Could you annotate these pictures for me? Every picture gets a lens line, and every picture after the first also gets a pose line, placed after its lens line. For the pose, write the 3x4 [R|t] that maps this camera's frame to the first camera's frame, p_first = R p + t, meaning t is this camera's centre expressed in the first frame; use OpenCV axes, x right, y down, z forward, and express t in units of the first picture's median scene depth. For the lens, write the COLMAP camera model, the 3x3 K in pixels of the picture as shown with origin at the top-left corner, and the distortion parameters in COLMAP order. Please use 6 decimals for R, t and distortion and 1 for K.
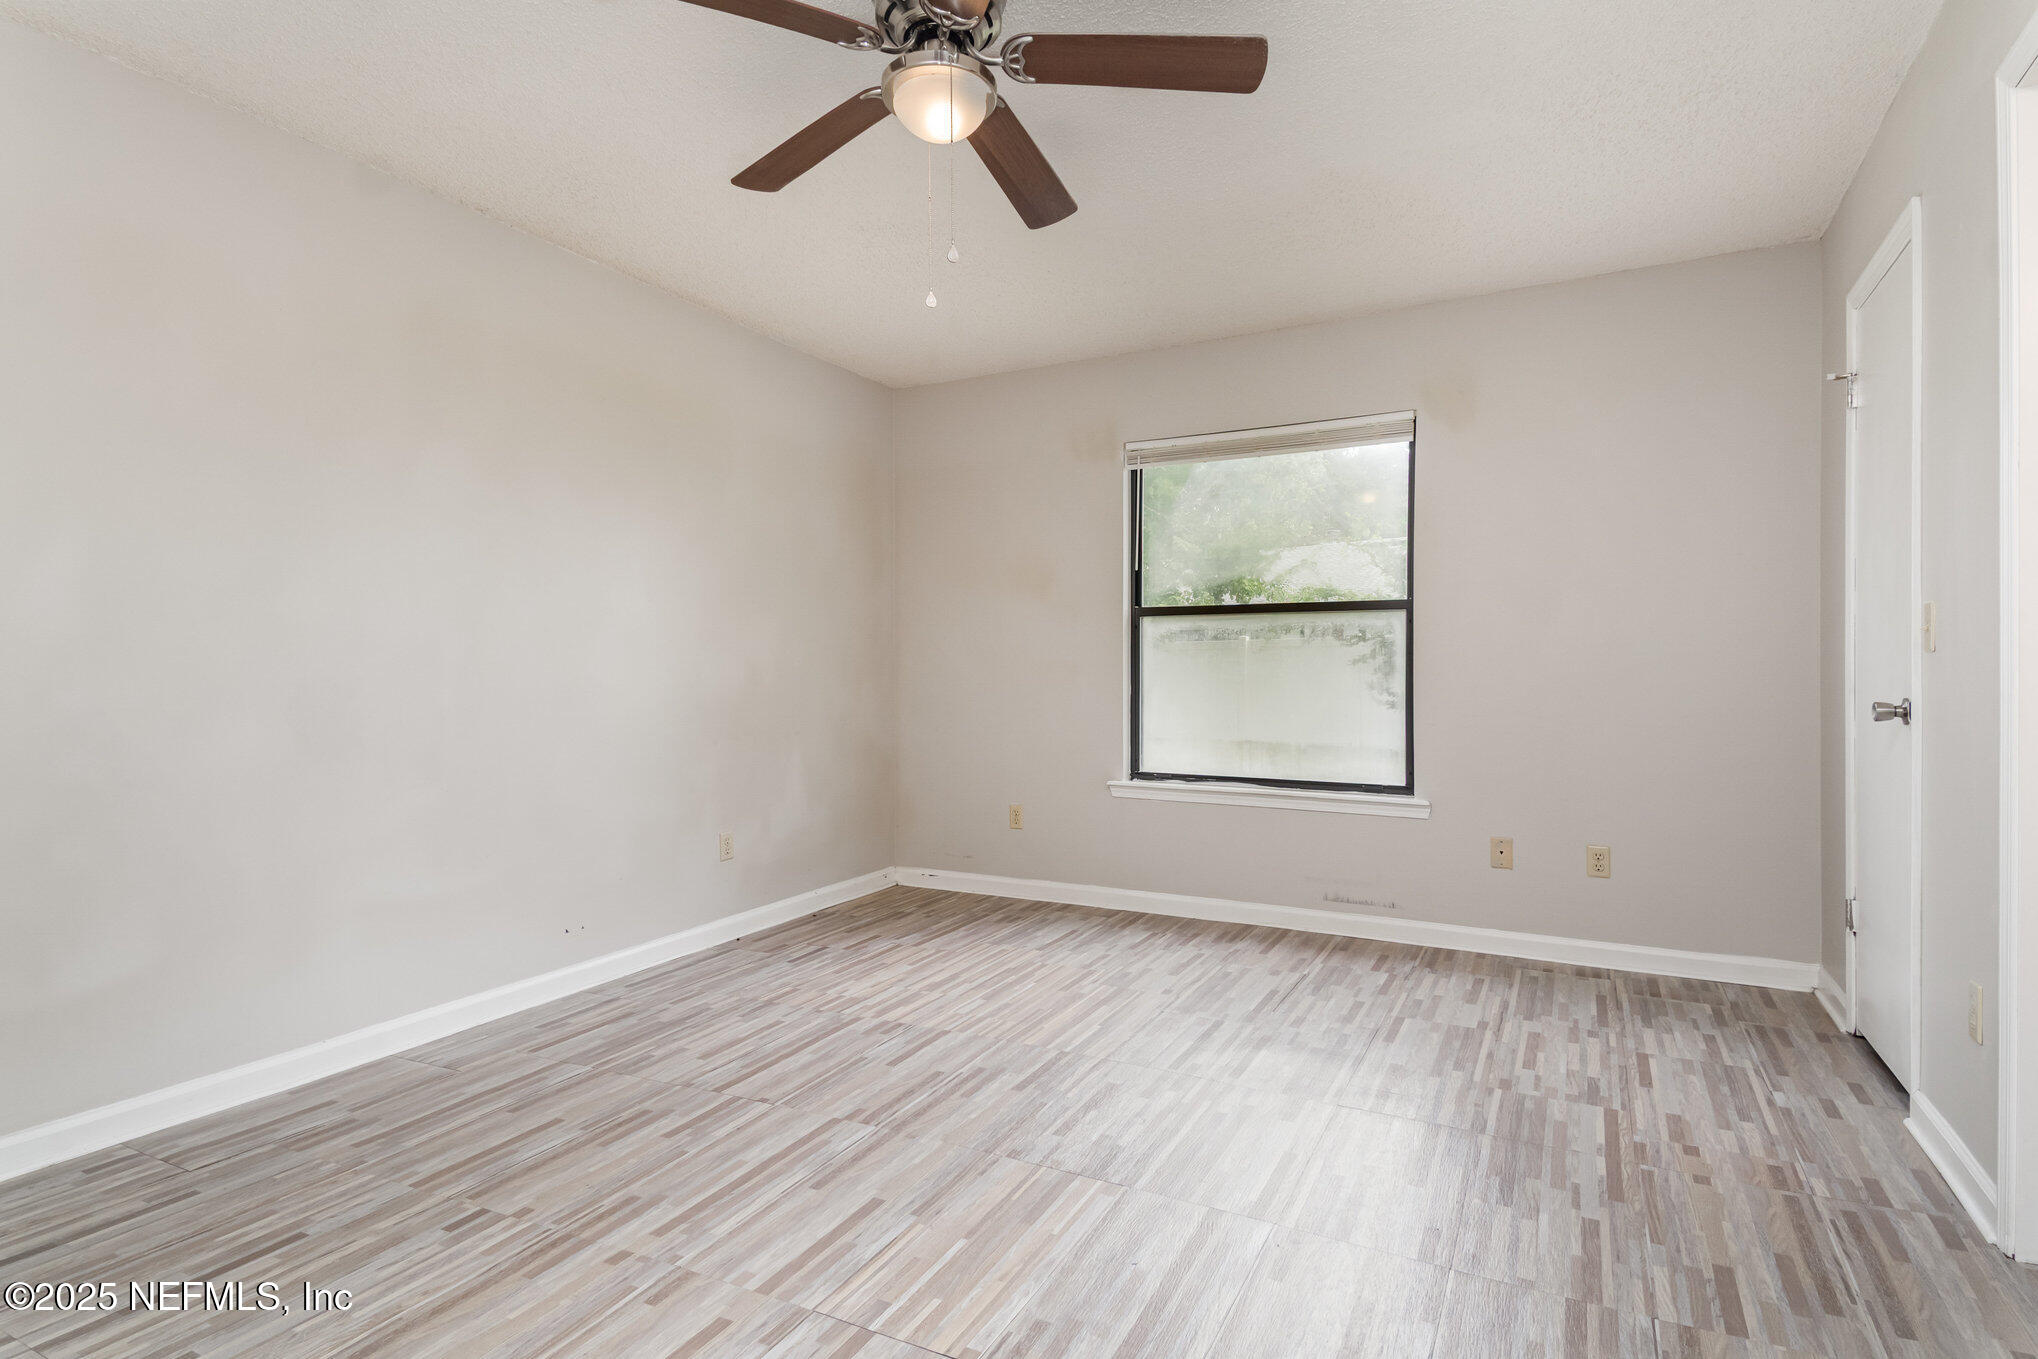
lens RADIAL K [[1084.0, 0, 1018.4], [0, 1084.0, 677.3], [0, 0, 1]] dist [-0.023066, 0.002481]
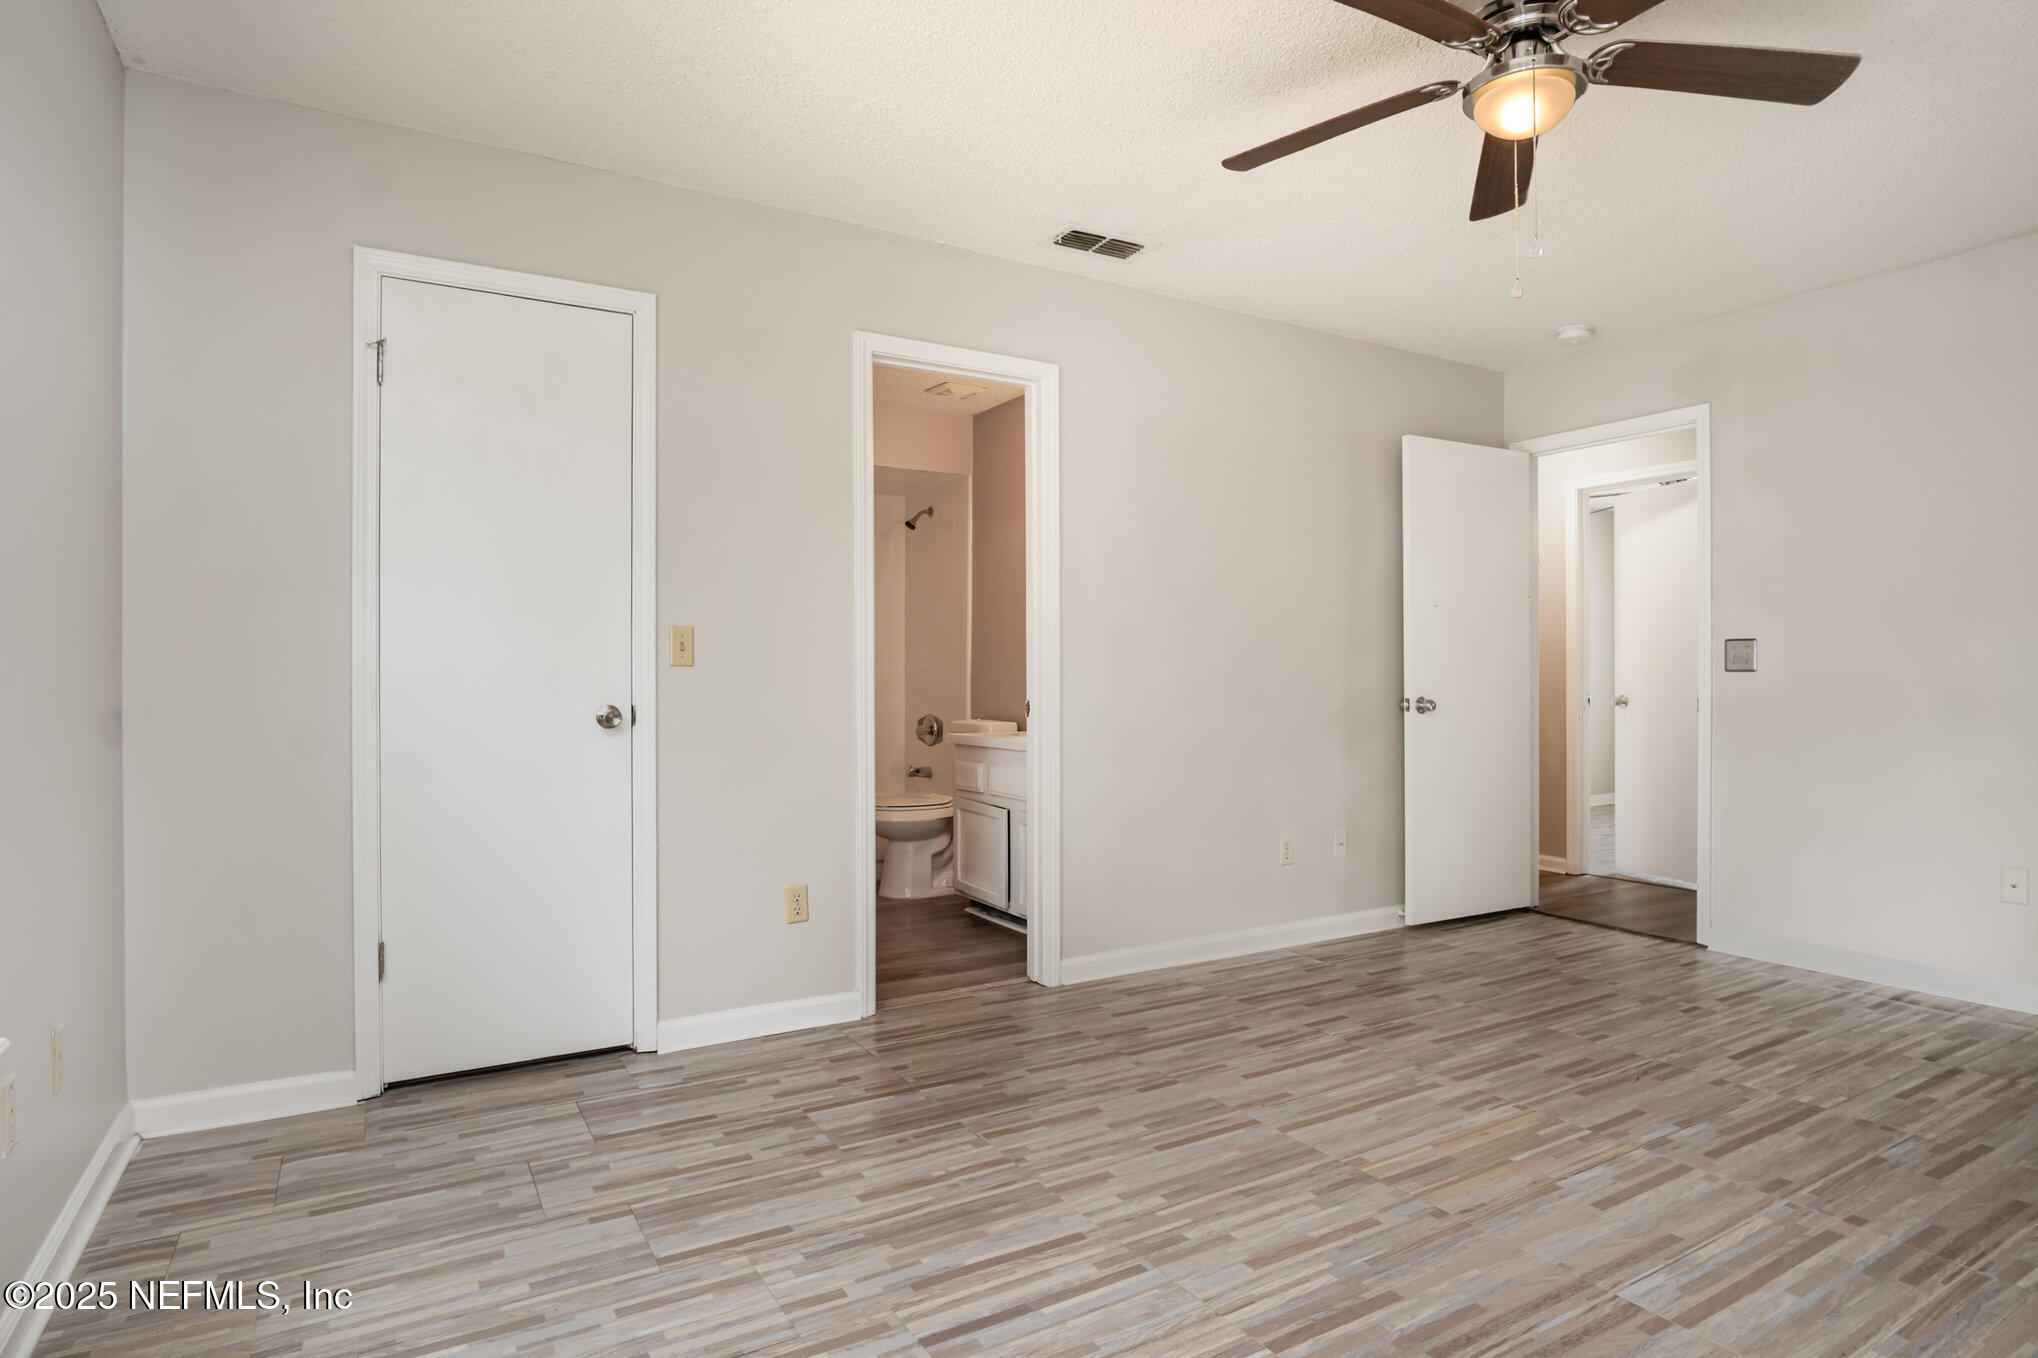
lens RADIAL K [[1084.0, 0, 1021.9], [0, 1084.0, 679.3], [0, 0, 1]] dist [-0.023066, 0.002481]
pose [[-0.852310, 0.000804, 0.523036, -0.171407], [0.001933, 0.999997, 0.001613, -0.011229], [-0.523033, 0.002385, -0.852309, 1.875081]]
